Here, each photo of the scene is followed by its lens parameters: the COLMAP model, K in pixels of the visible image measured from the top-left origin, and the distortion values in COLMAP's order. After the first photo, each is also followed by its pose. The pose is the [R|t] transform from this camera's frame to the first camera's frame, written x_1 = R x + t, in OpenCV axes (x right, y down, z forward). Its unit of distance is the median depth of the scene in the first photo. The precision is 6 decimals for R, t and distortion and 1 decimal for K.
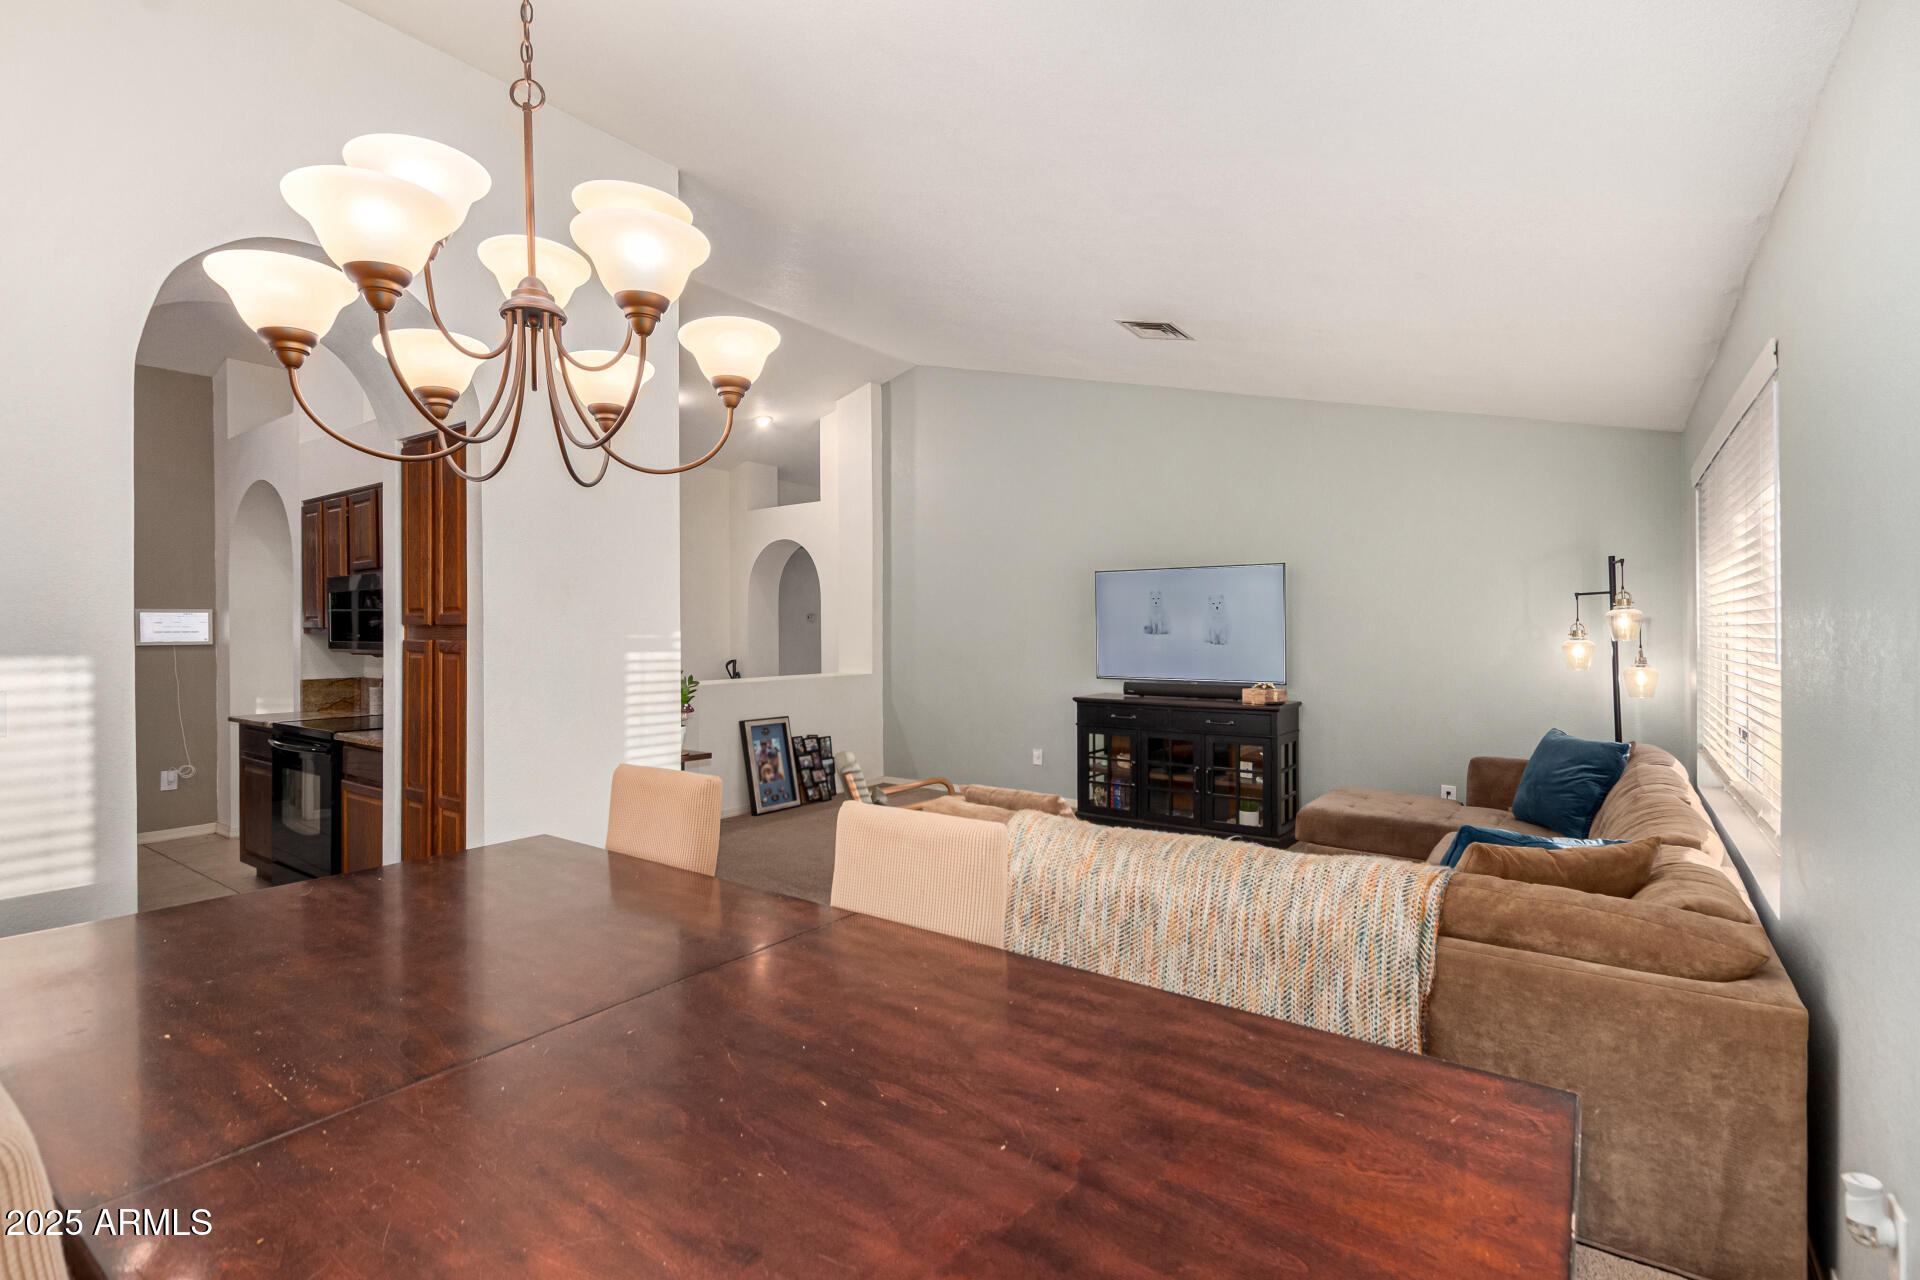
lens RADIAL K [[889.1, 0, 974.9], [0, 889.1, 626.9], [0, 0, 1]] dist [0.012110, -0.005565]
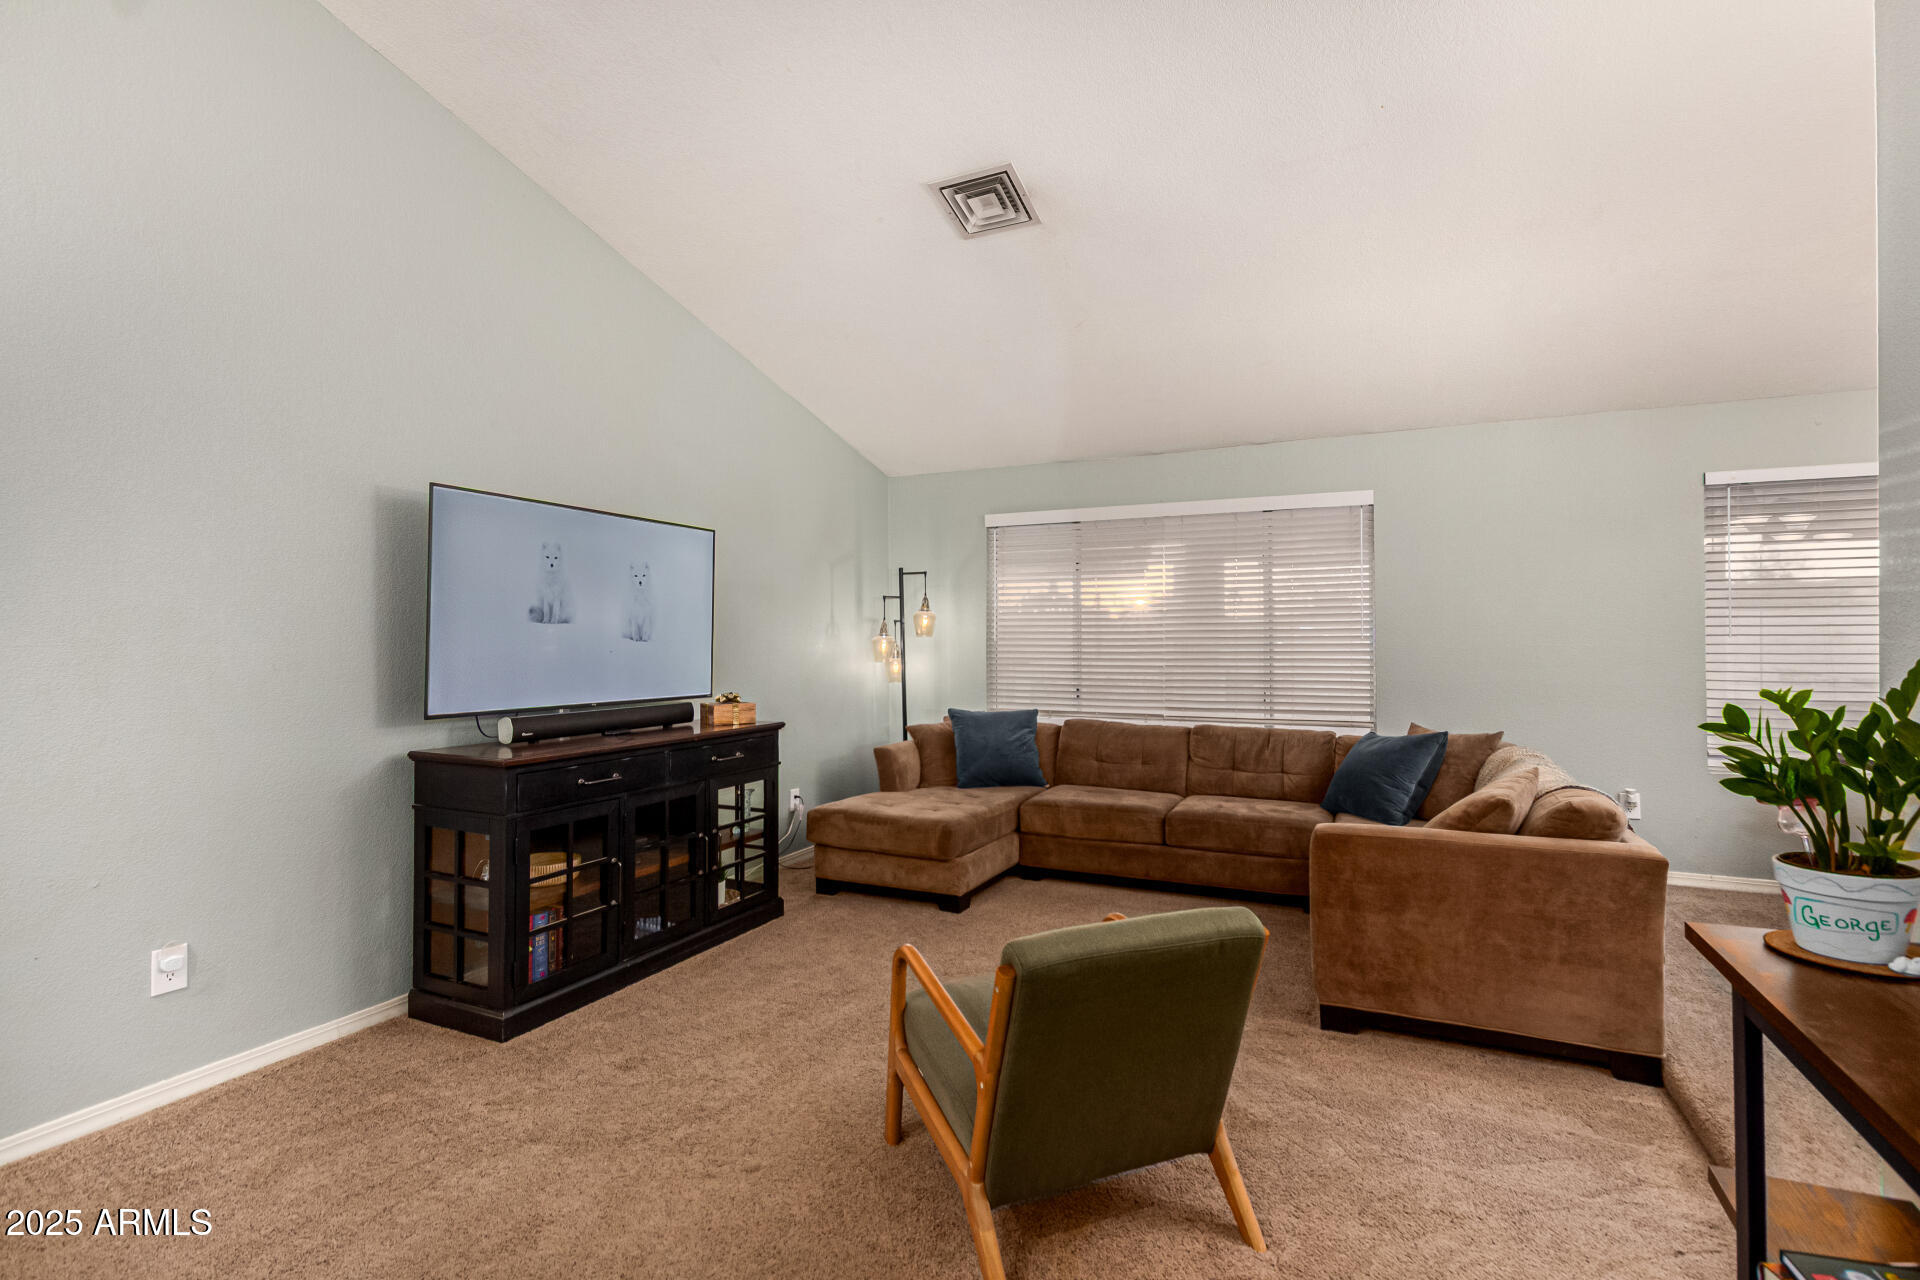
lens RADIAL K [[889.1, 0, 956.8], [0, 889.1, 640.2], [0, 0, 1]] dist [0.012110, -0.005565]
pose [[-0.181603, 0.012104, 0.983297, -0.373873], [0.003527, 0.999926, -0.011658, 0.025669], [-0.983366, 0.001351, -0.181632, 0.863770]]
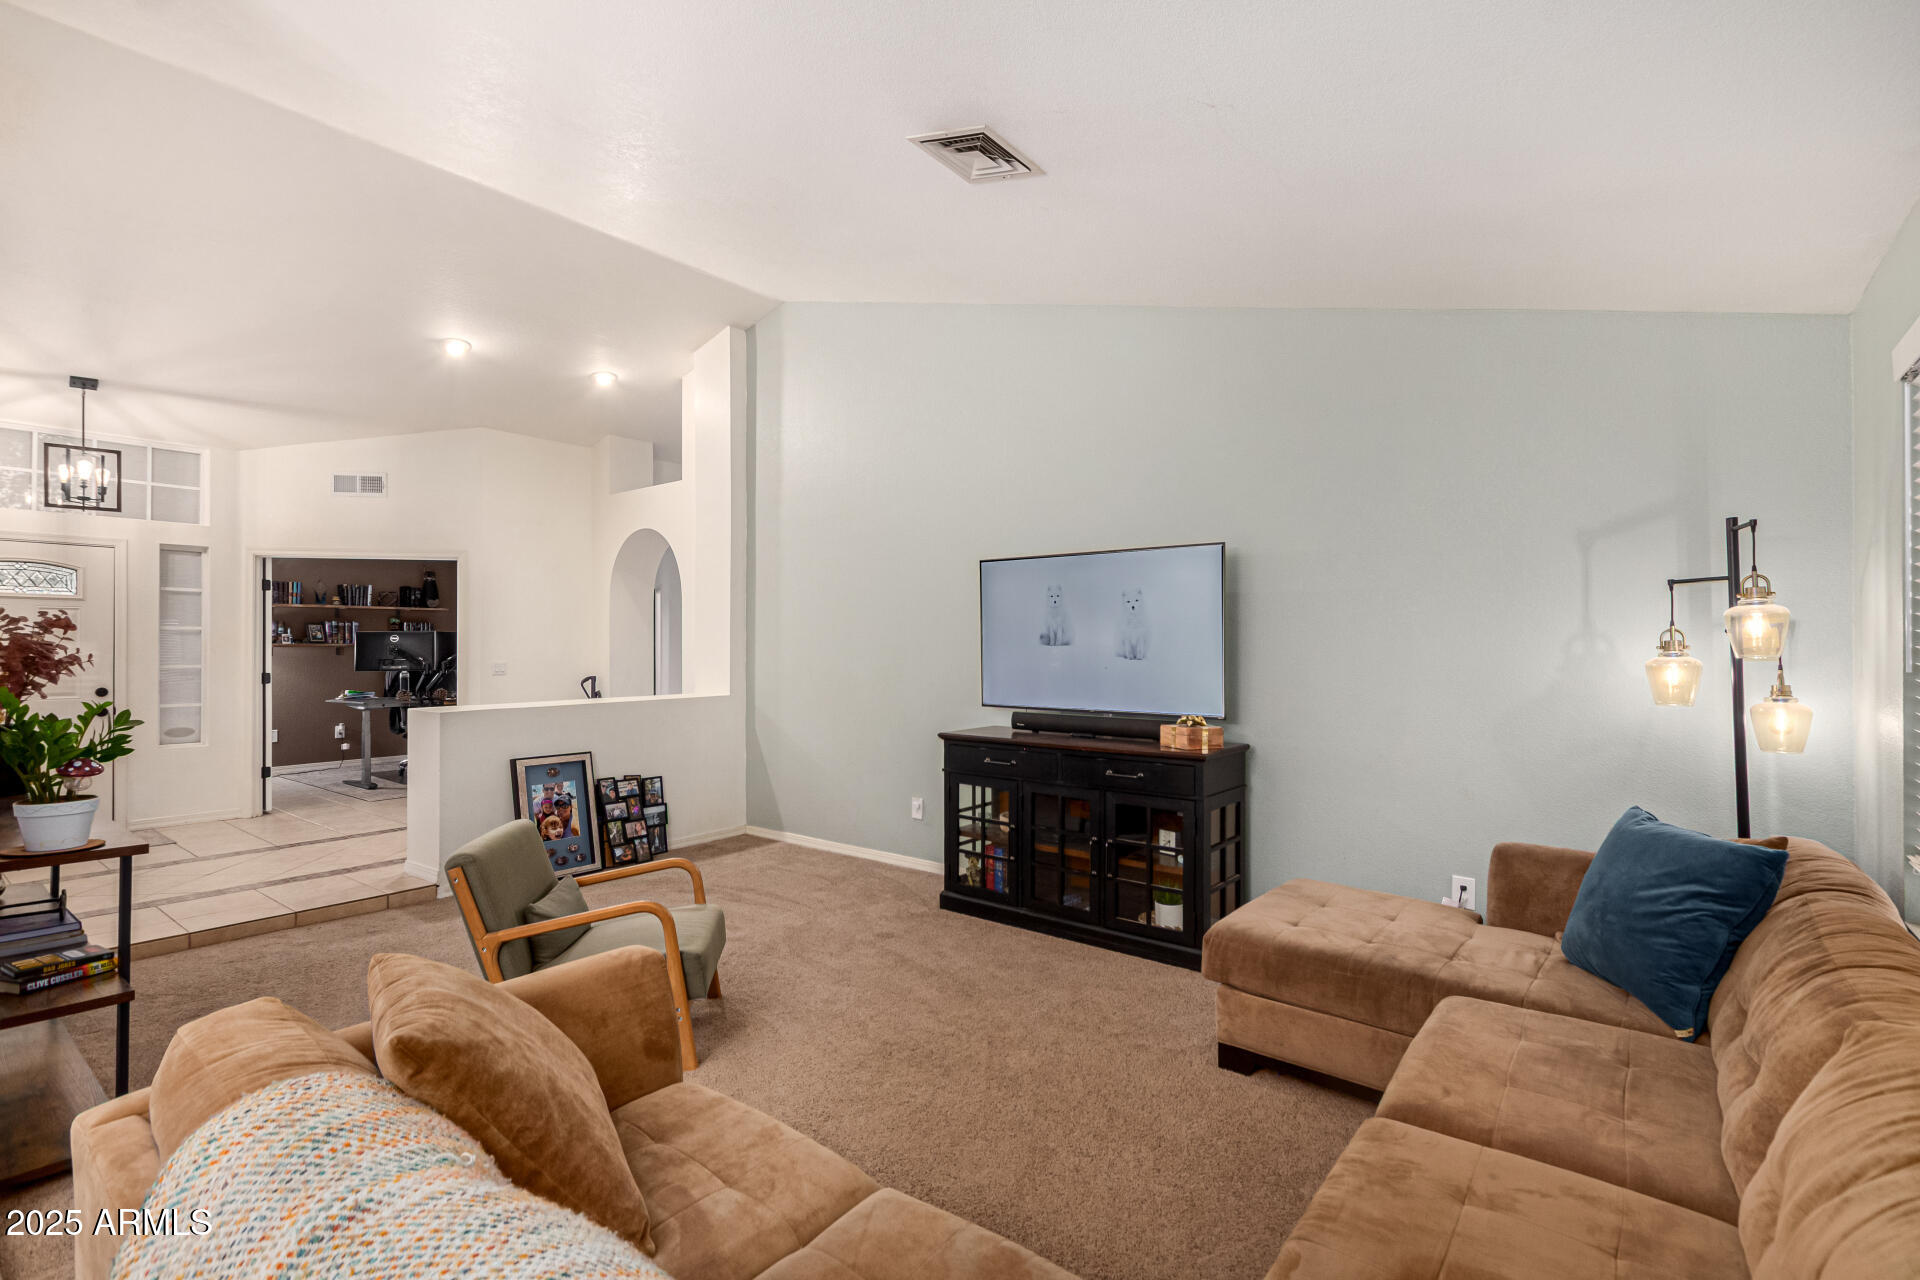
lens RADIAL K [[889.1, 0, 974.9], [0, 889.1, 637.0], [0, 0, 1]] dist [0.012110, -0.005565]
pose [[0.999027, 0.004324, -0.043890, 0.172397], [-0.004554, 0.999976, -0.005133, 0.005171], [0.043867, 0.005328, 0.999023, 0.282428]]
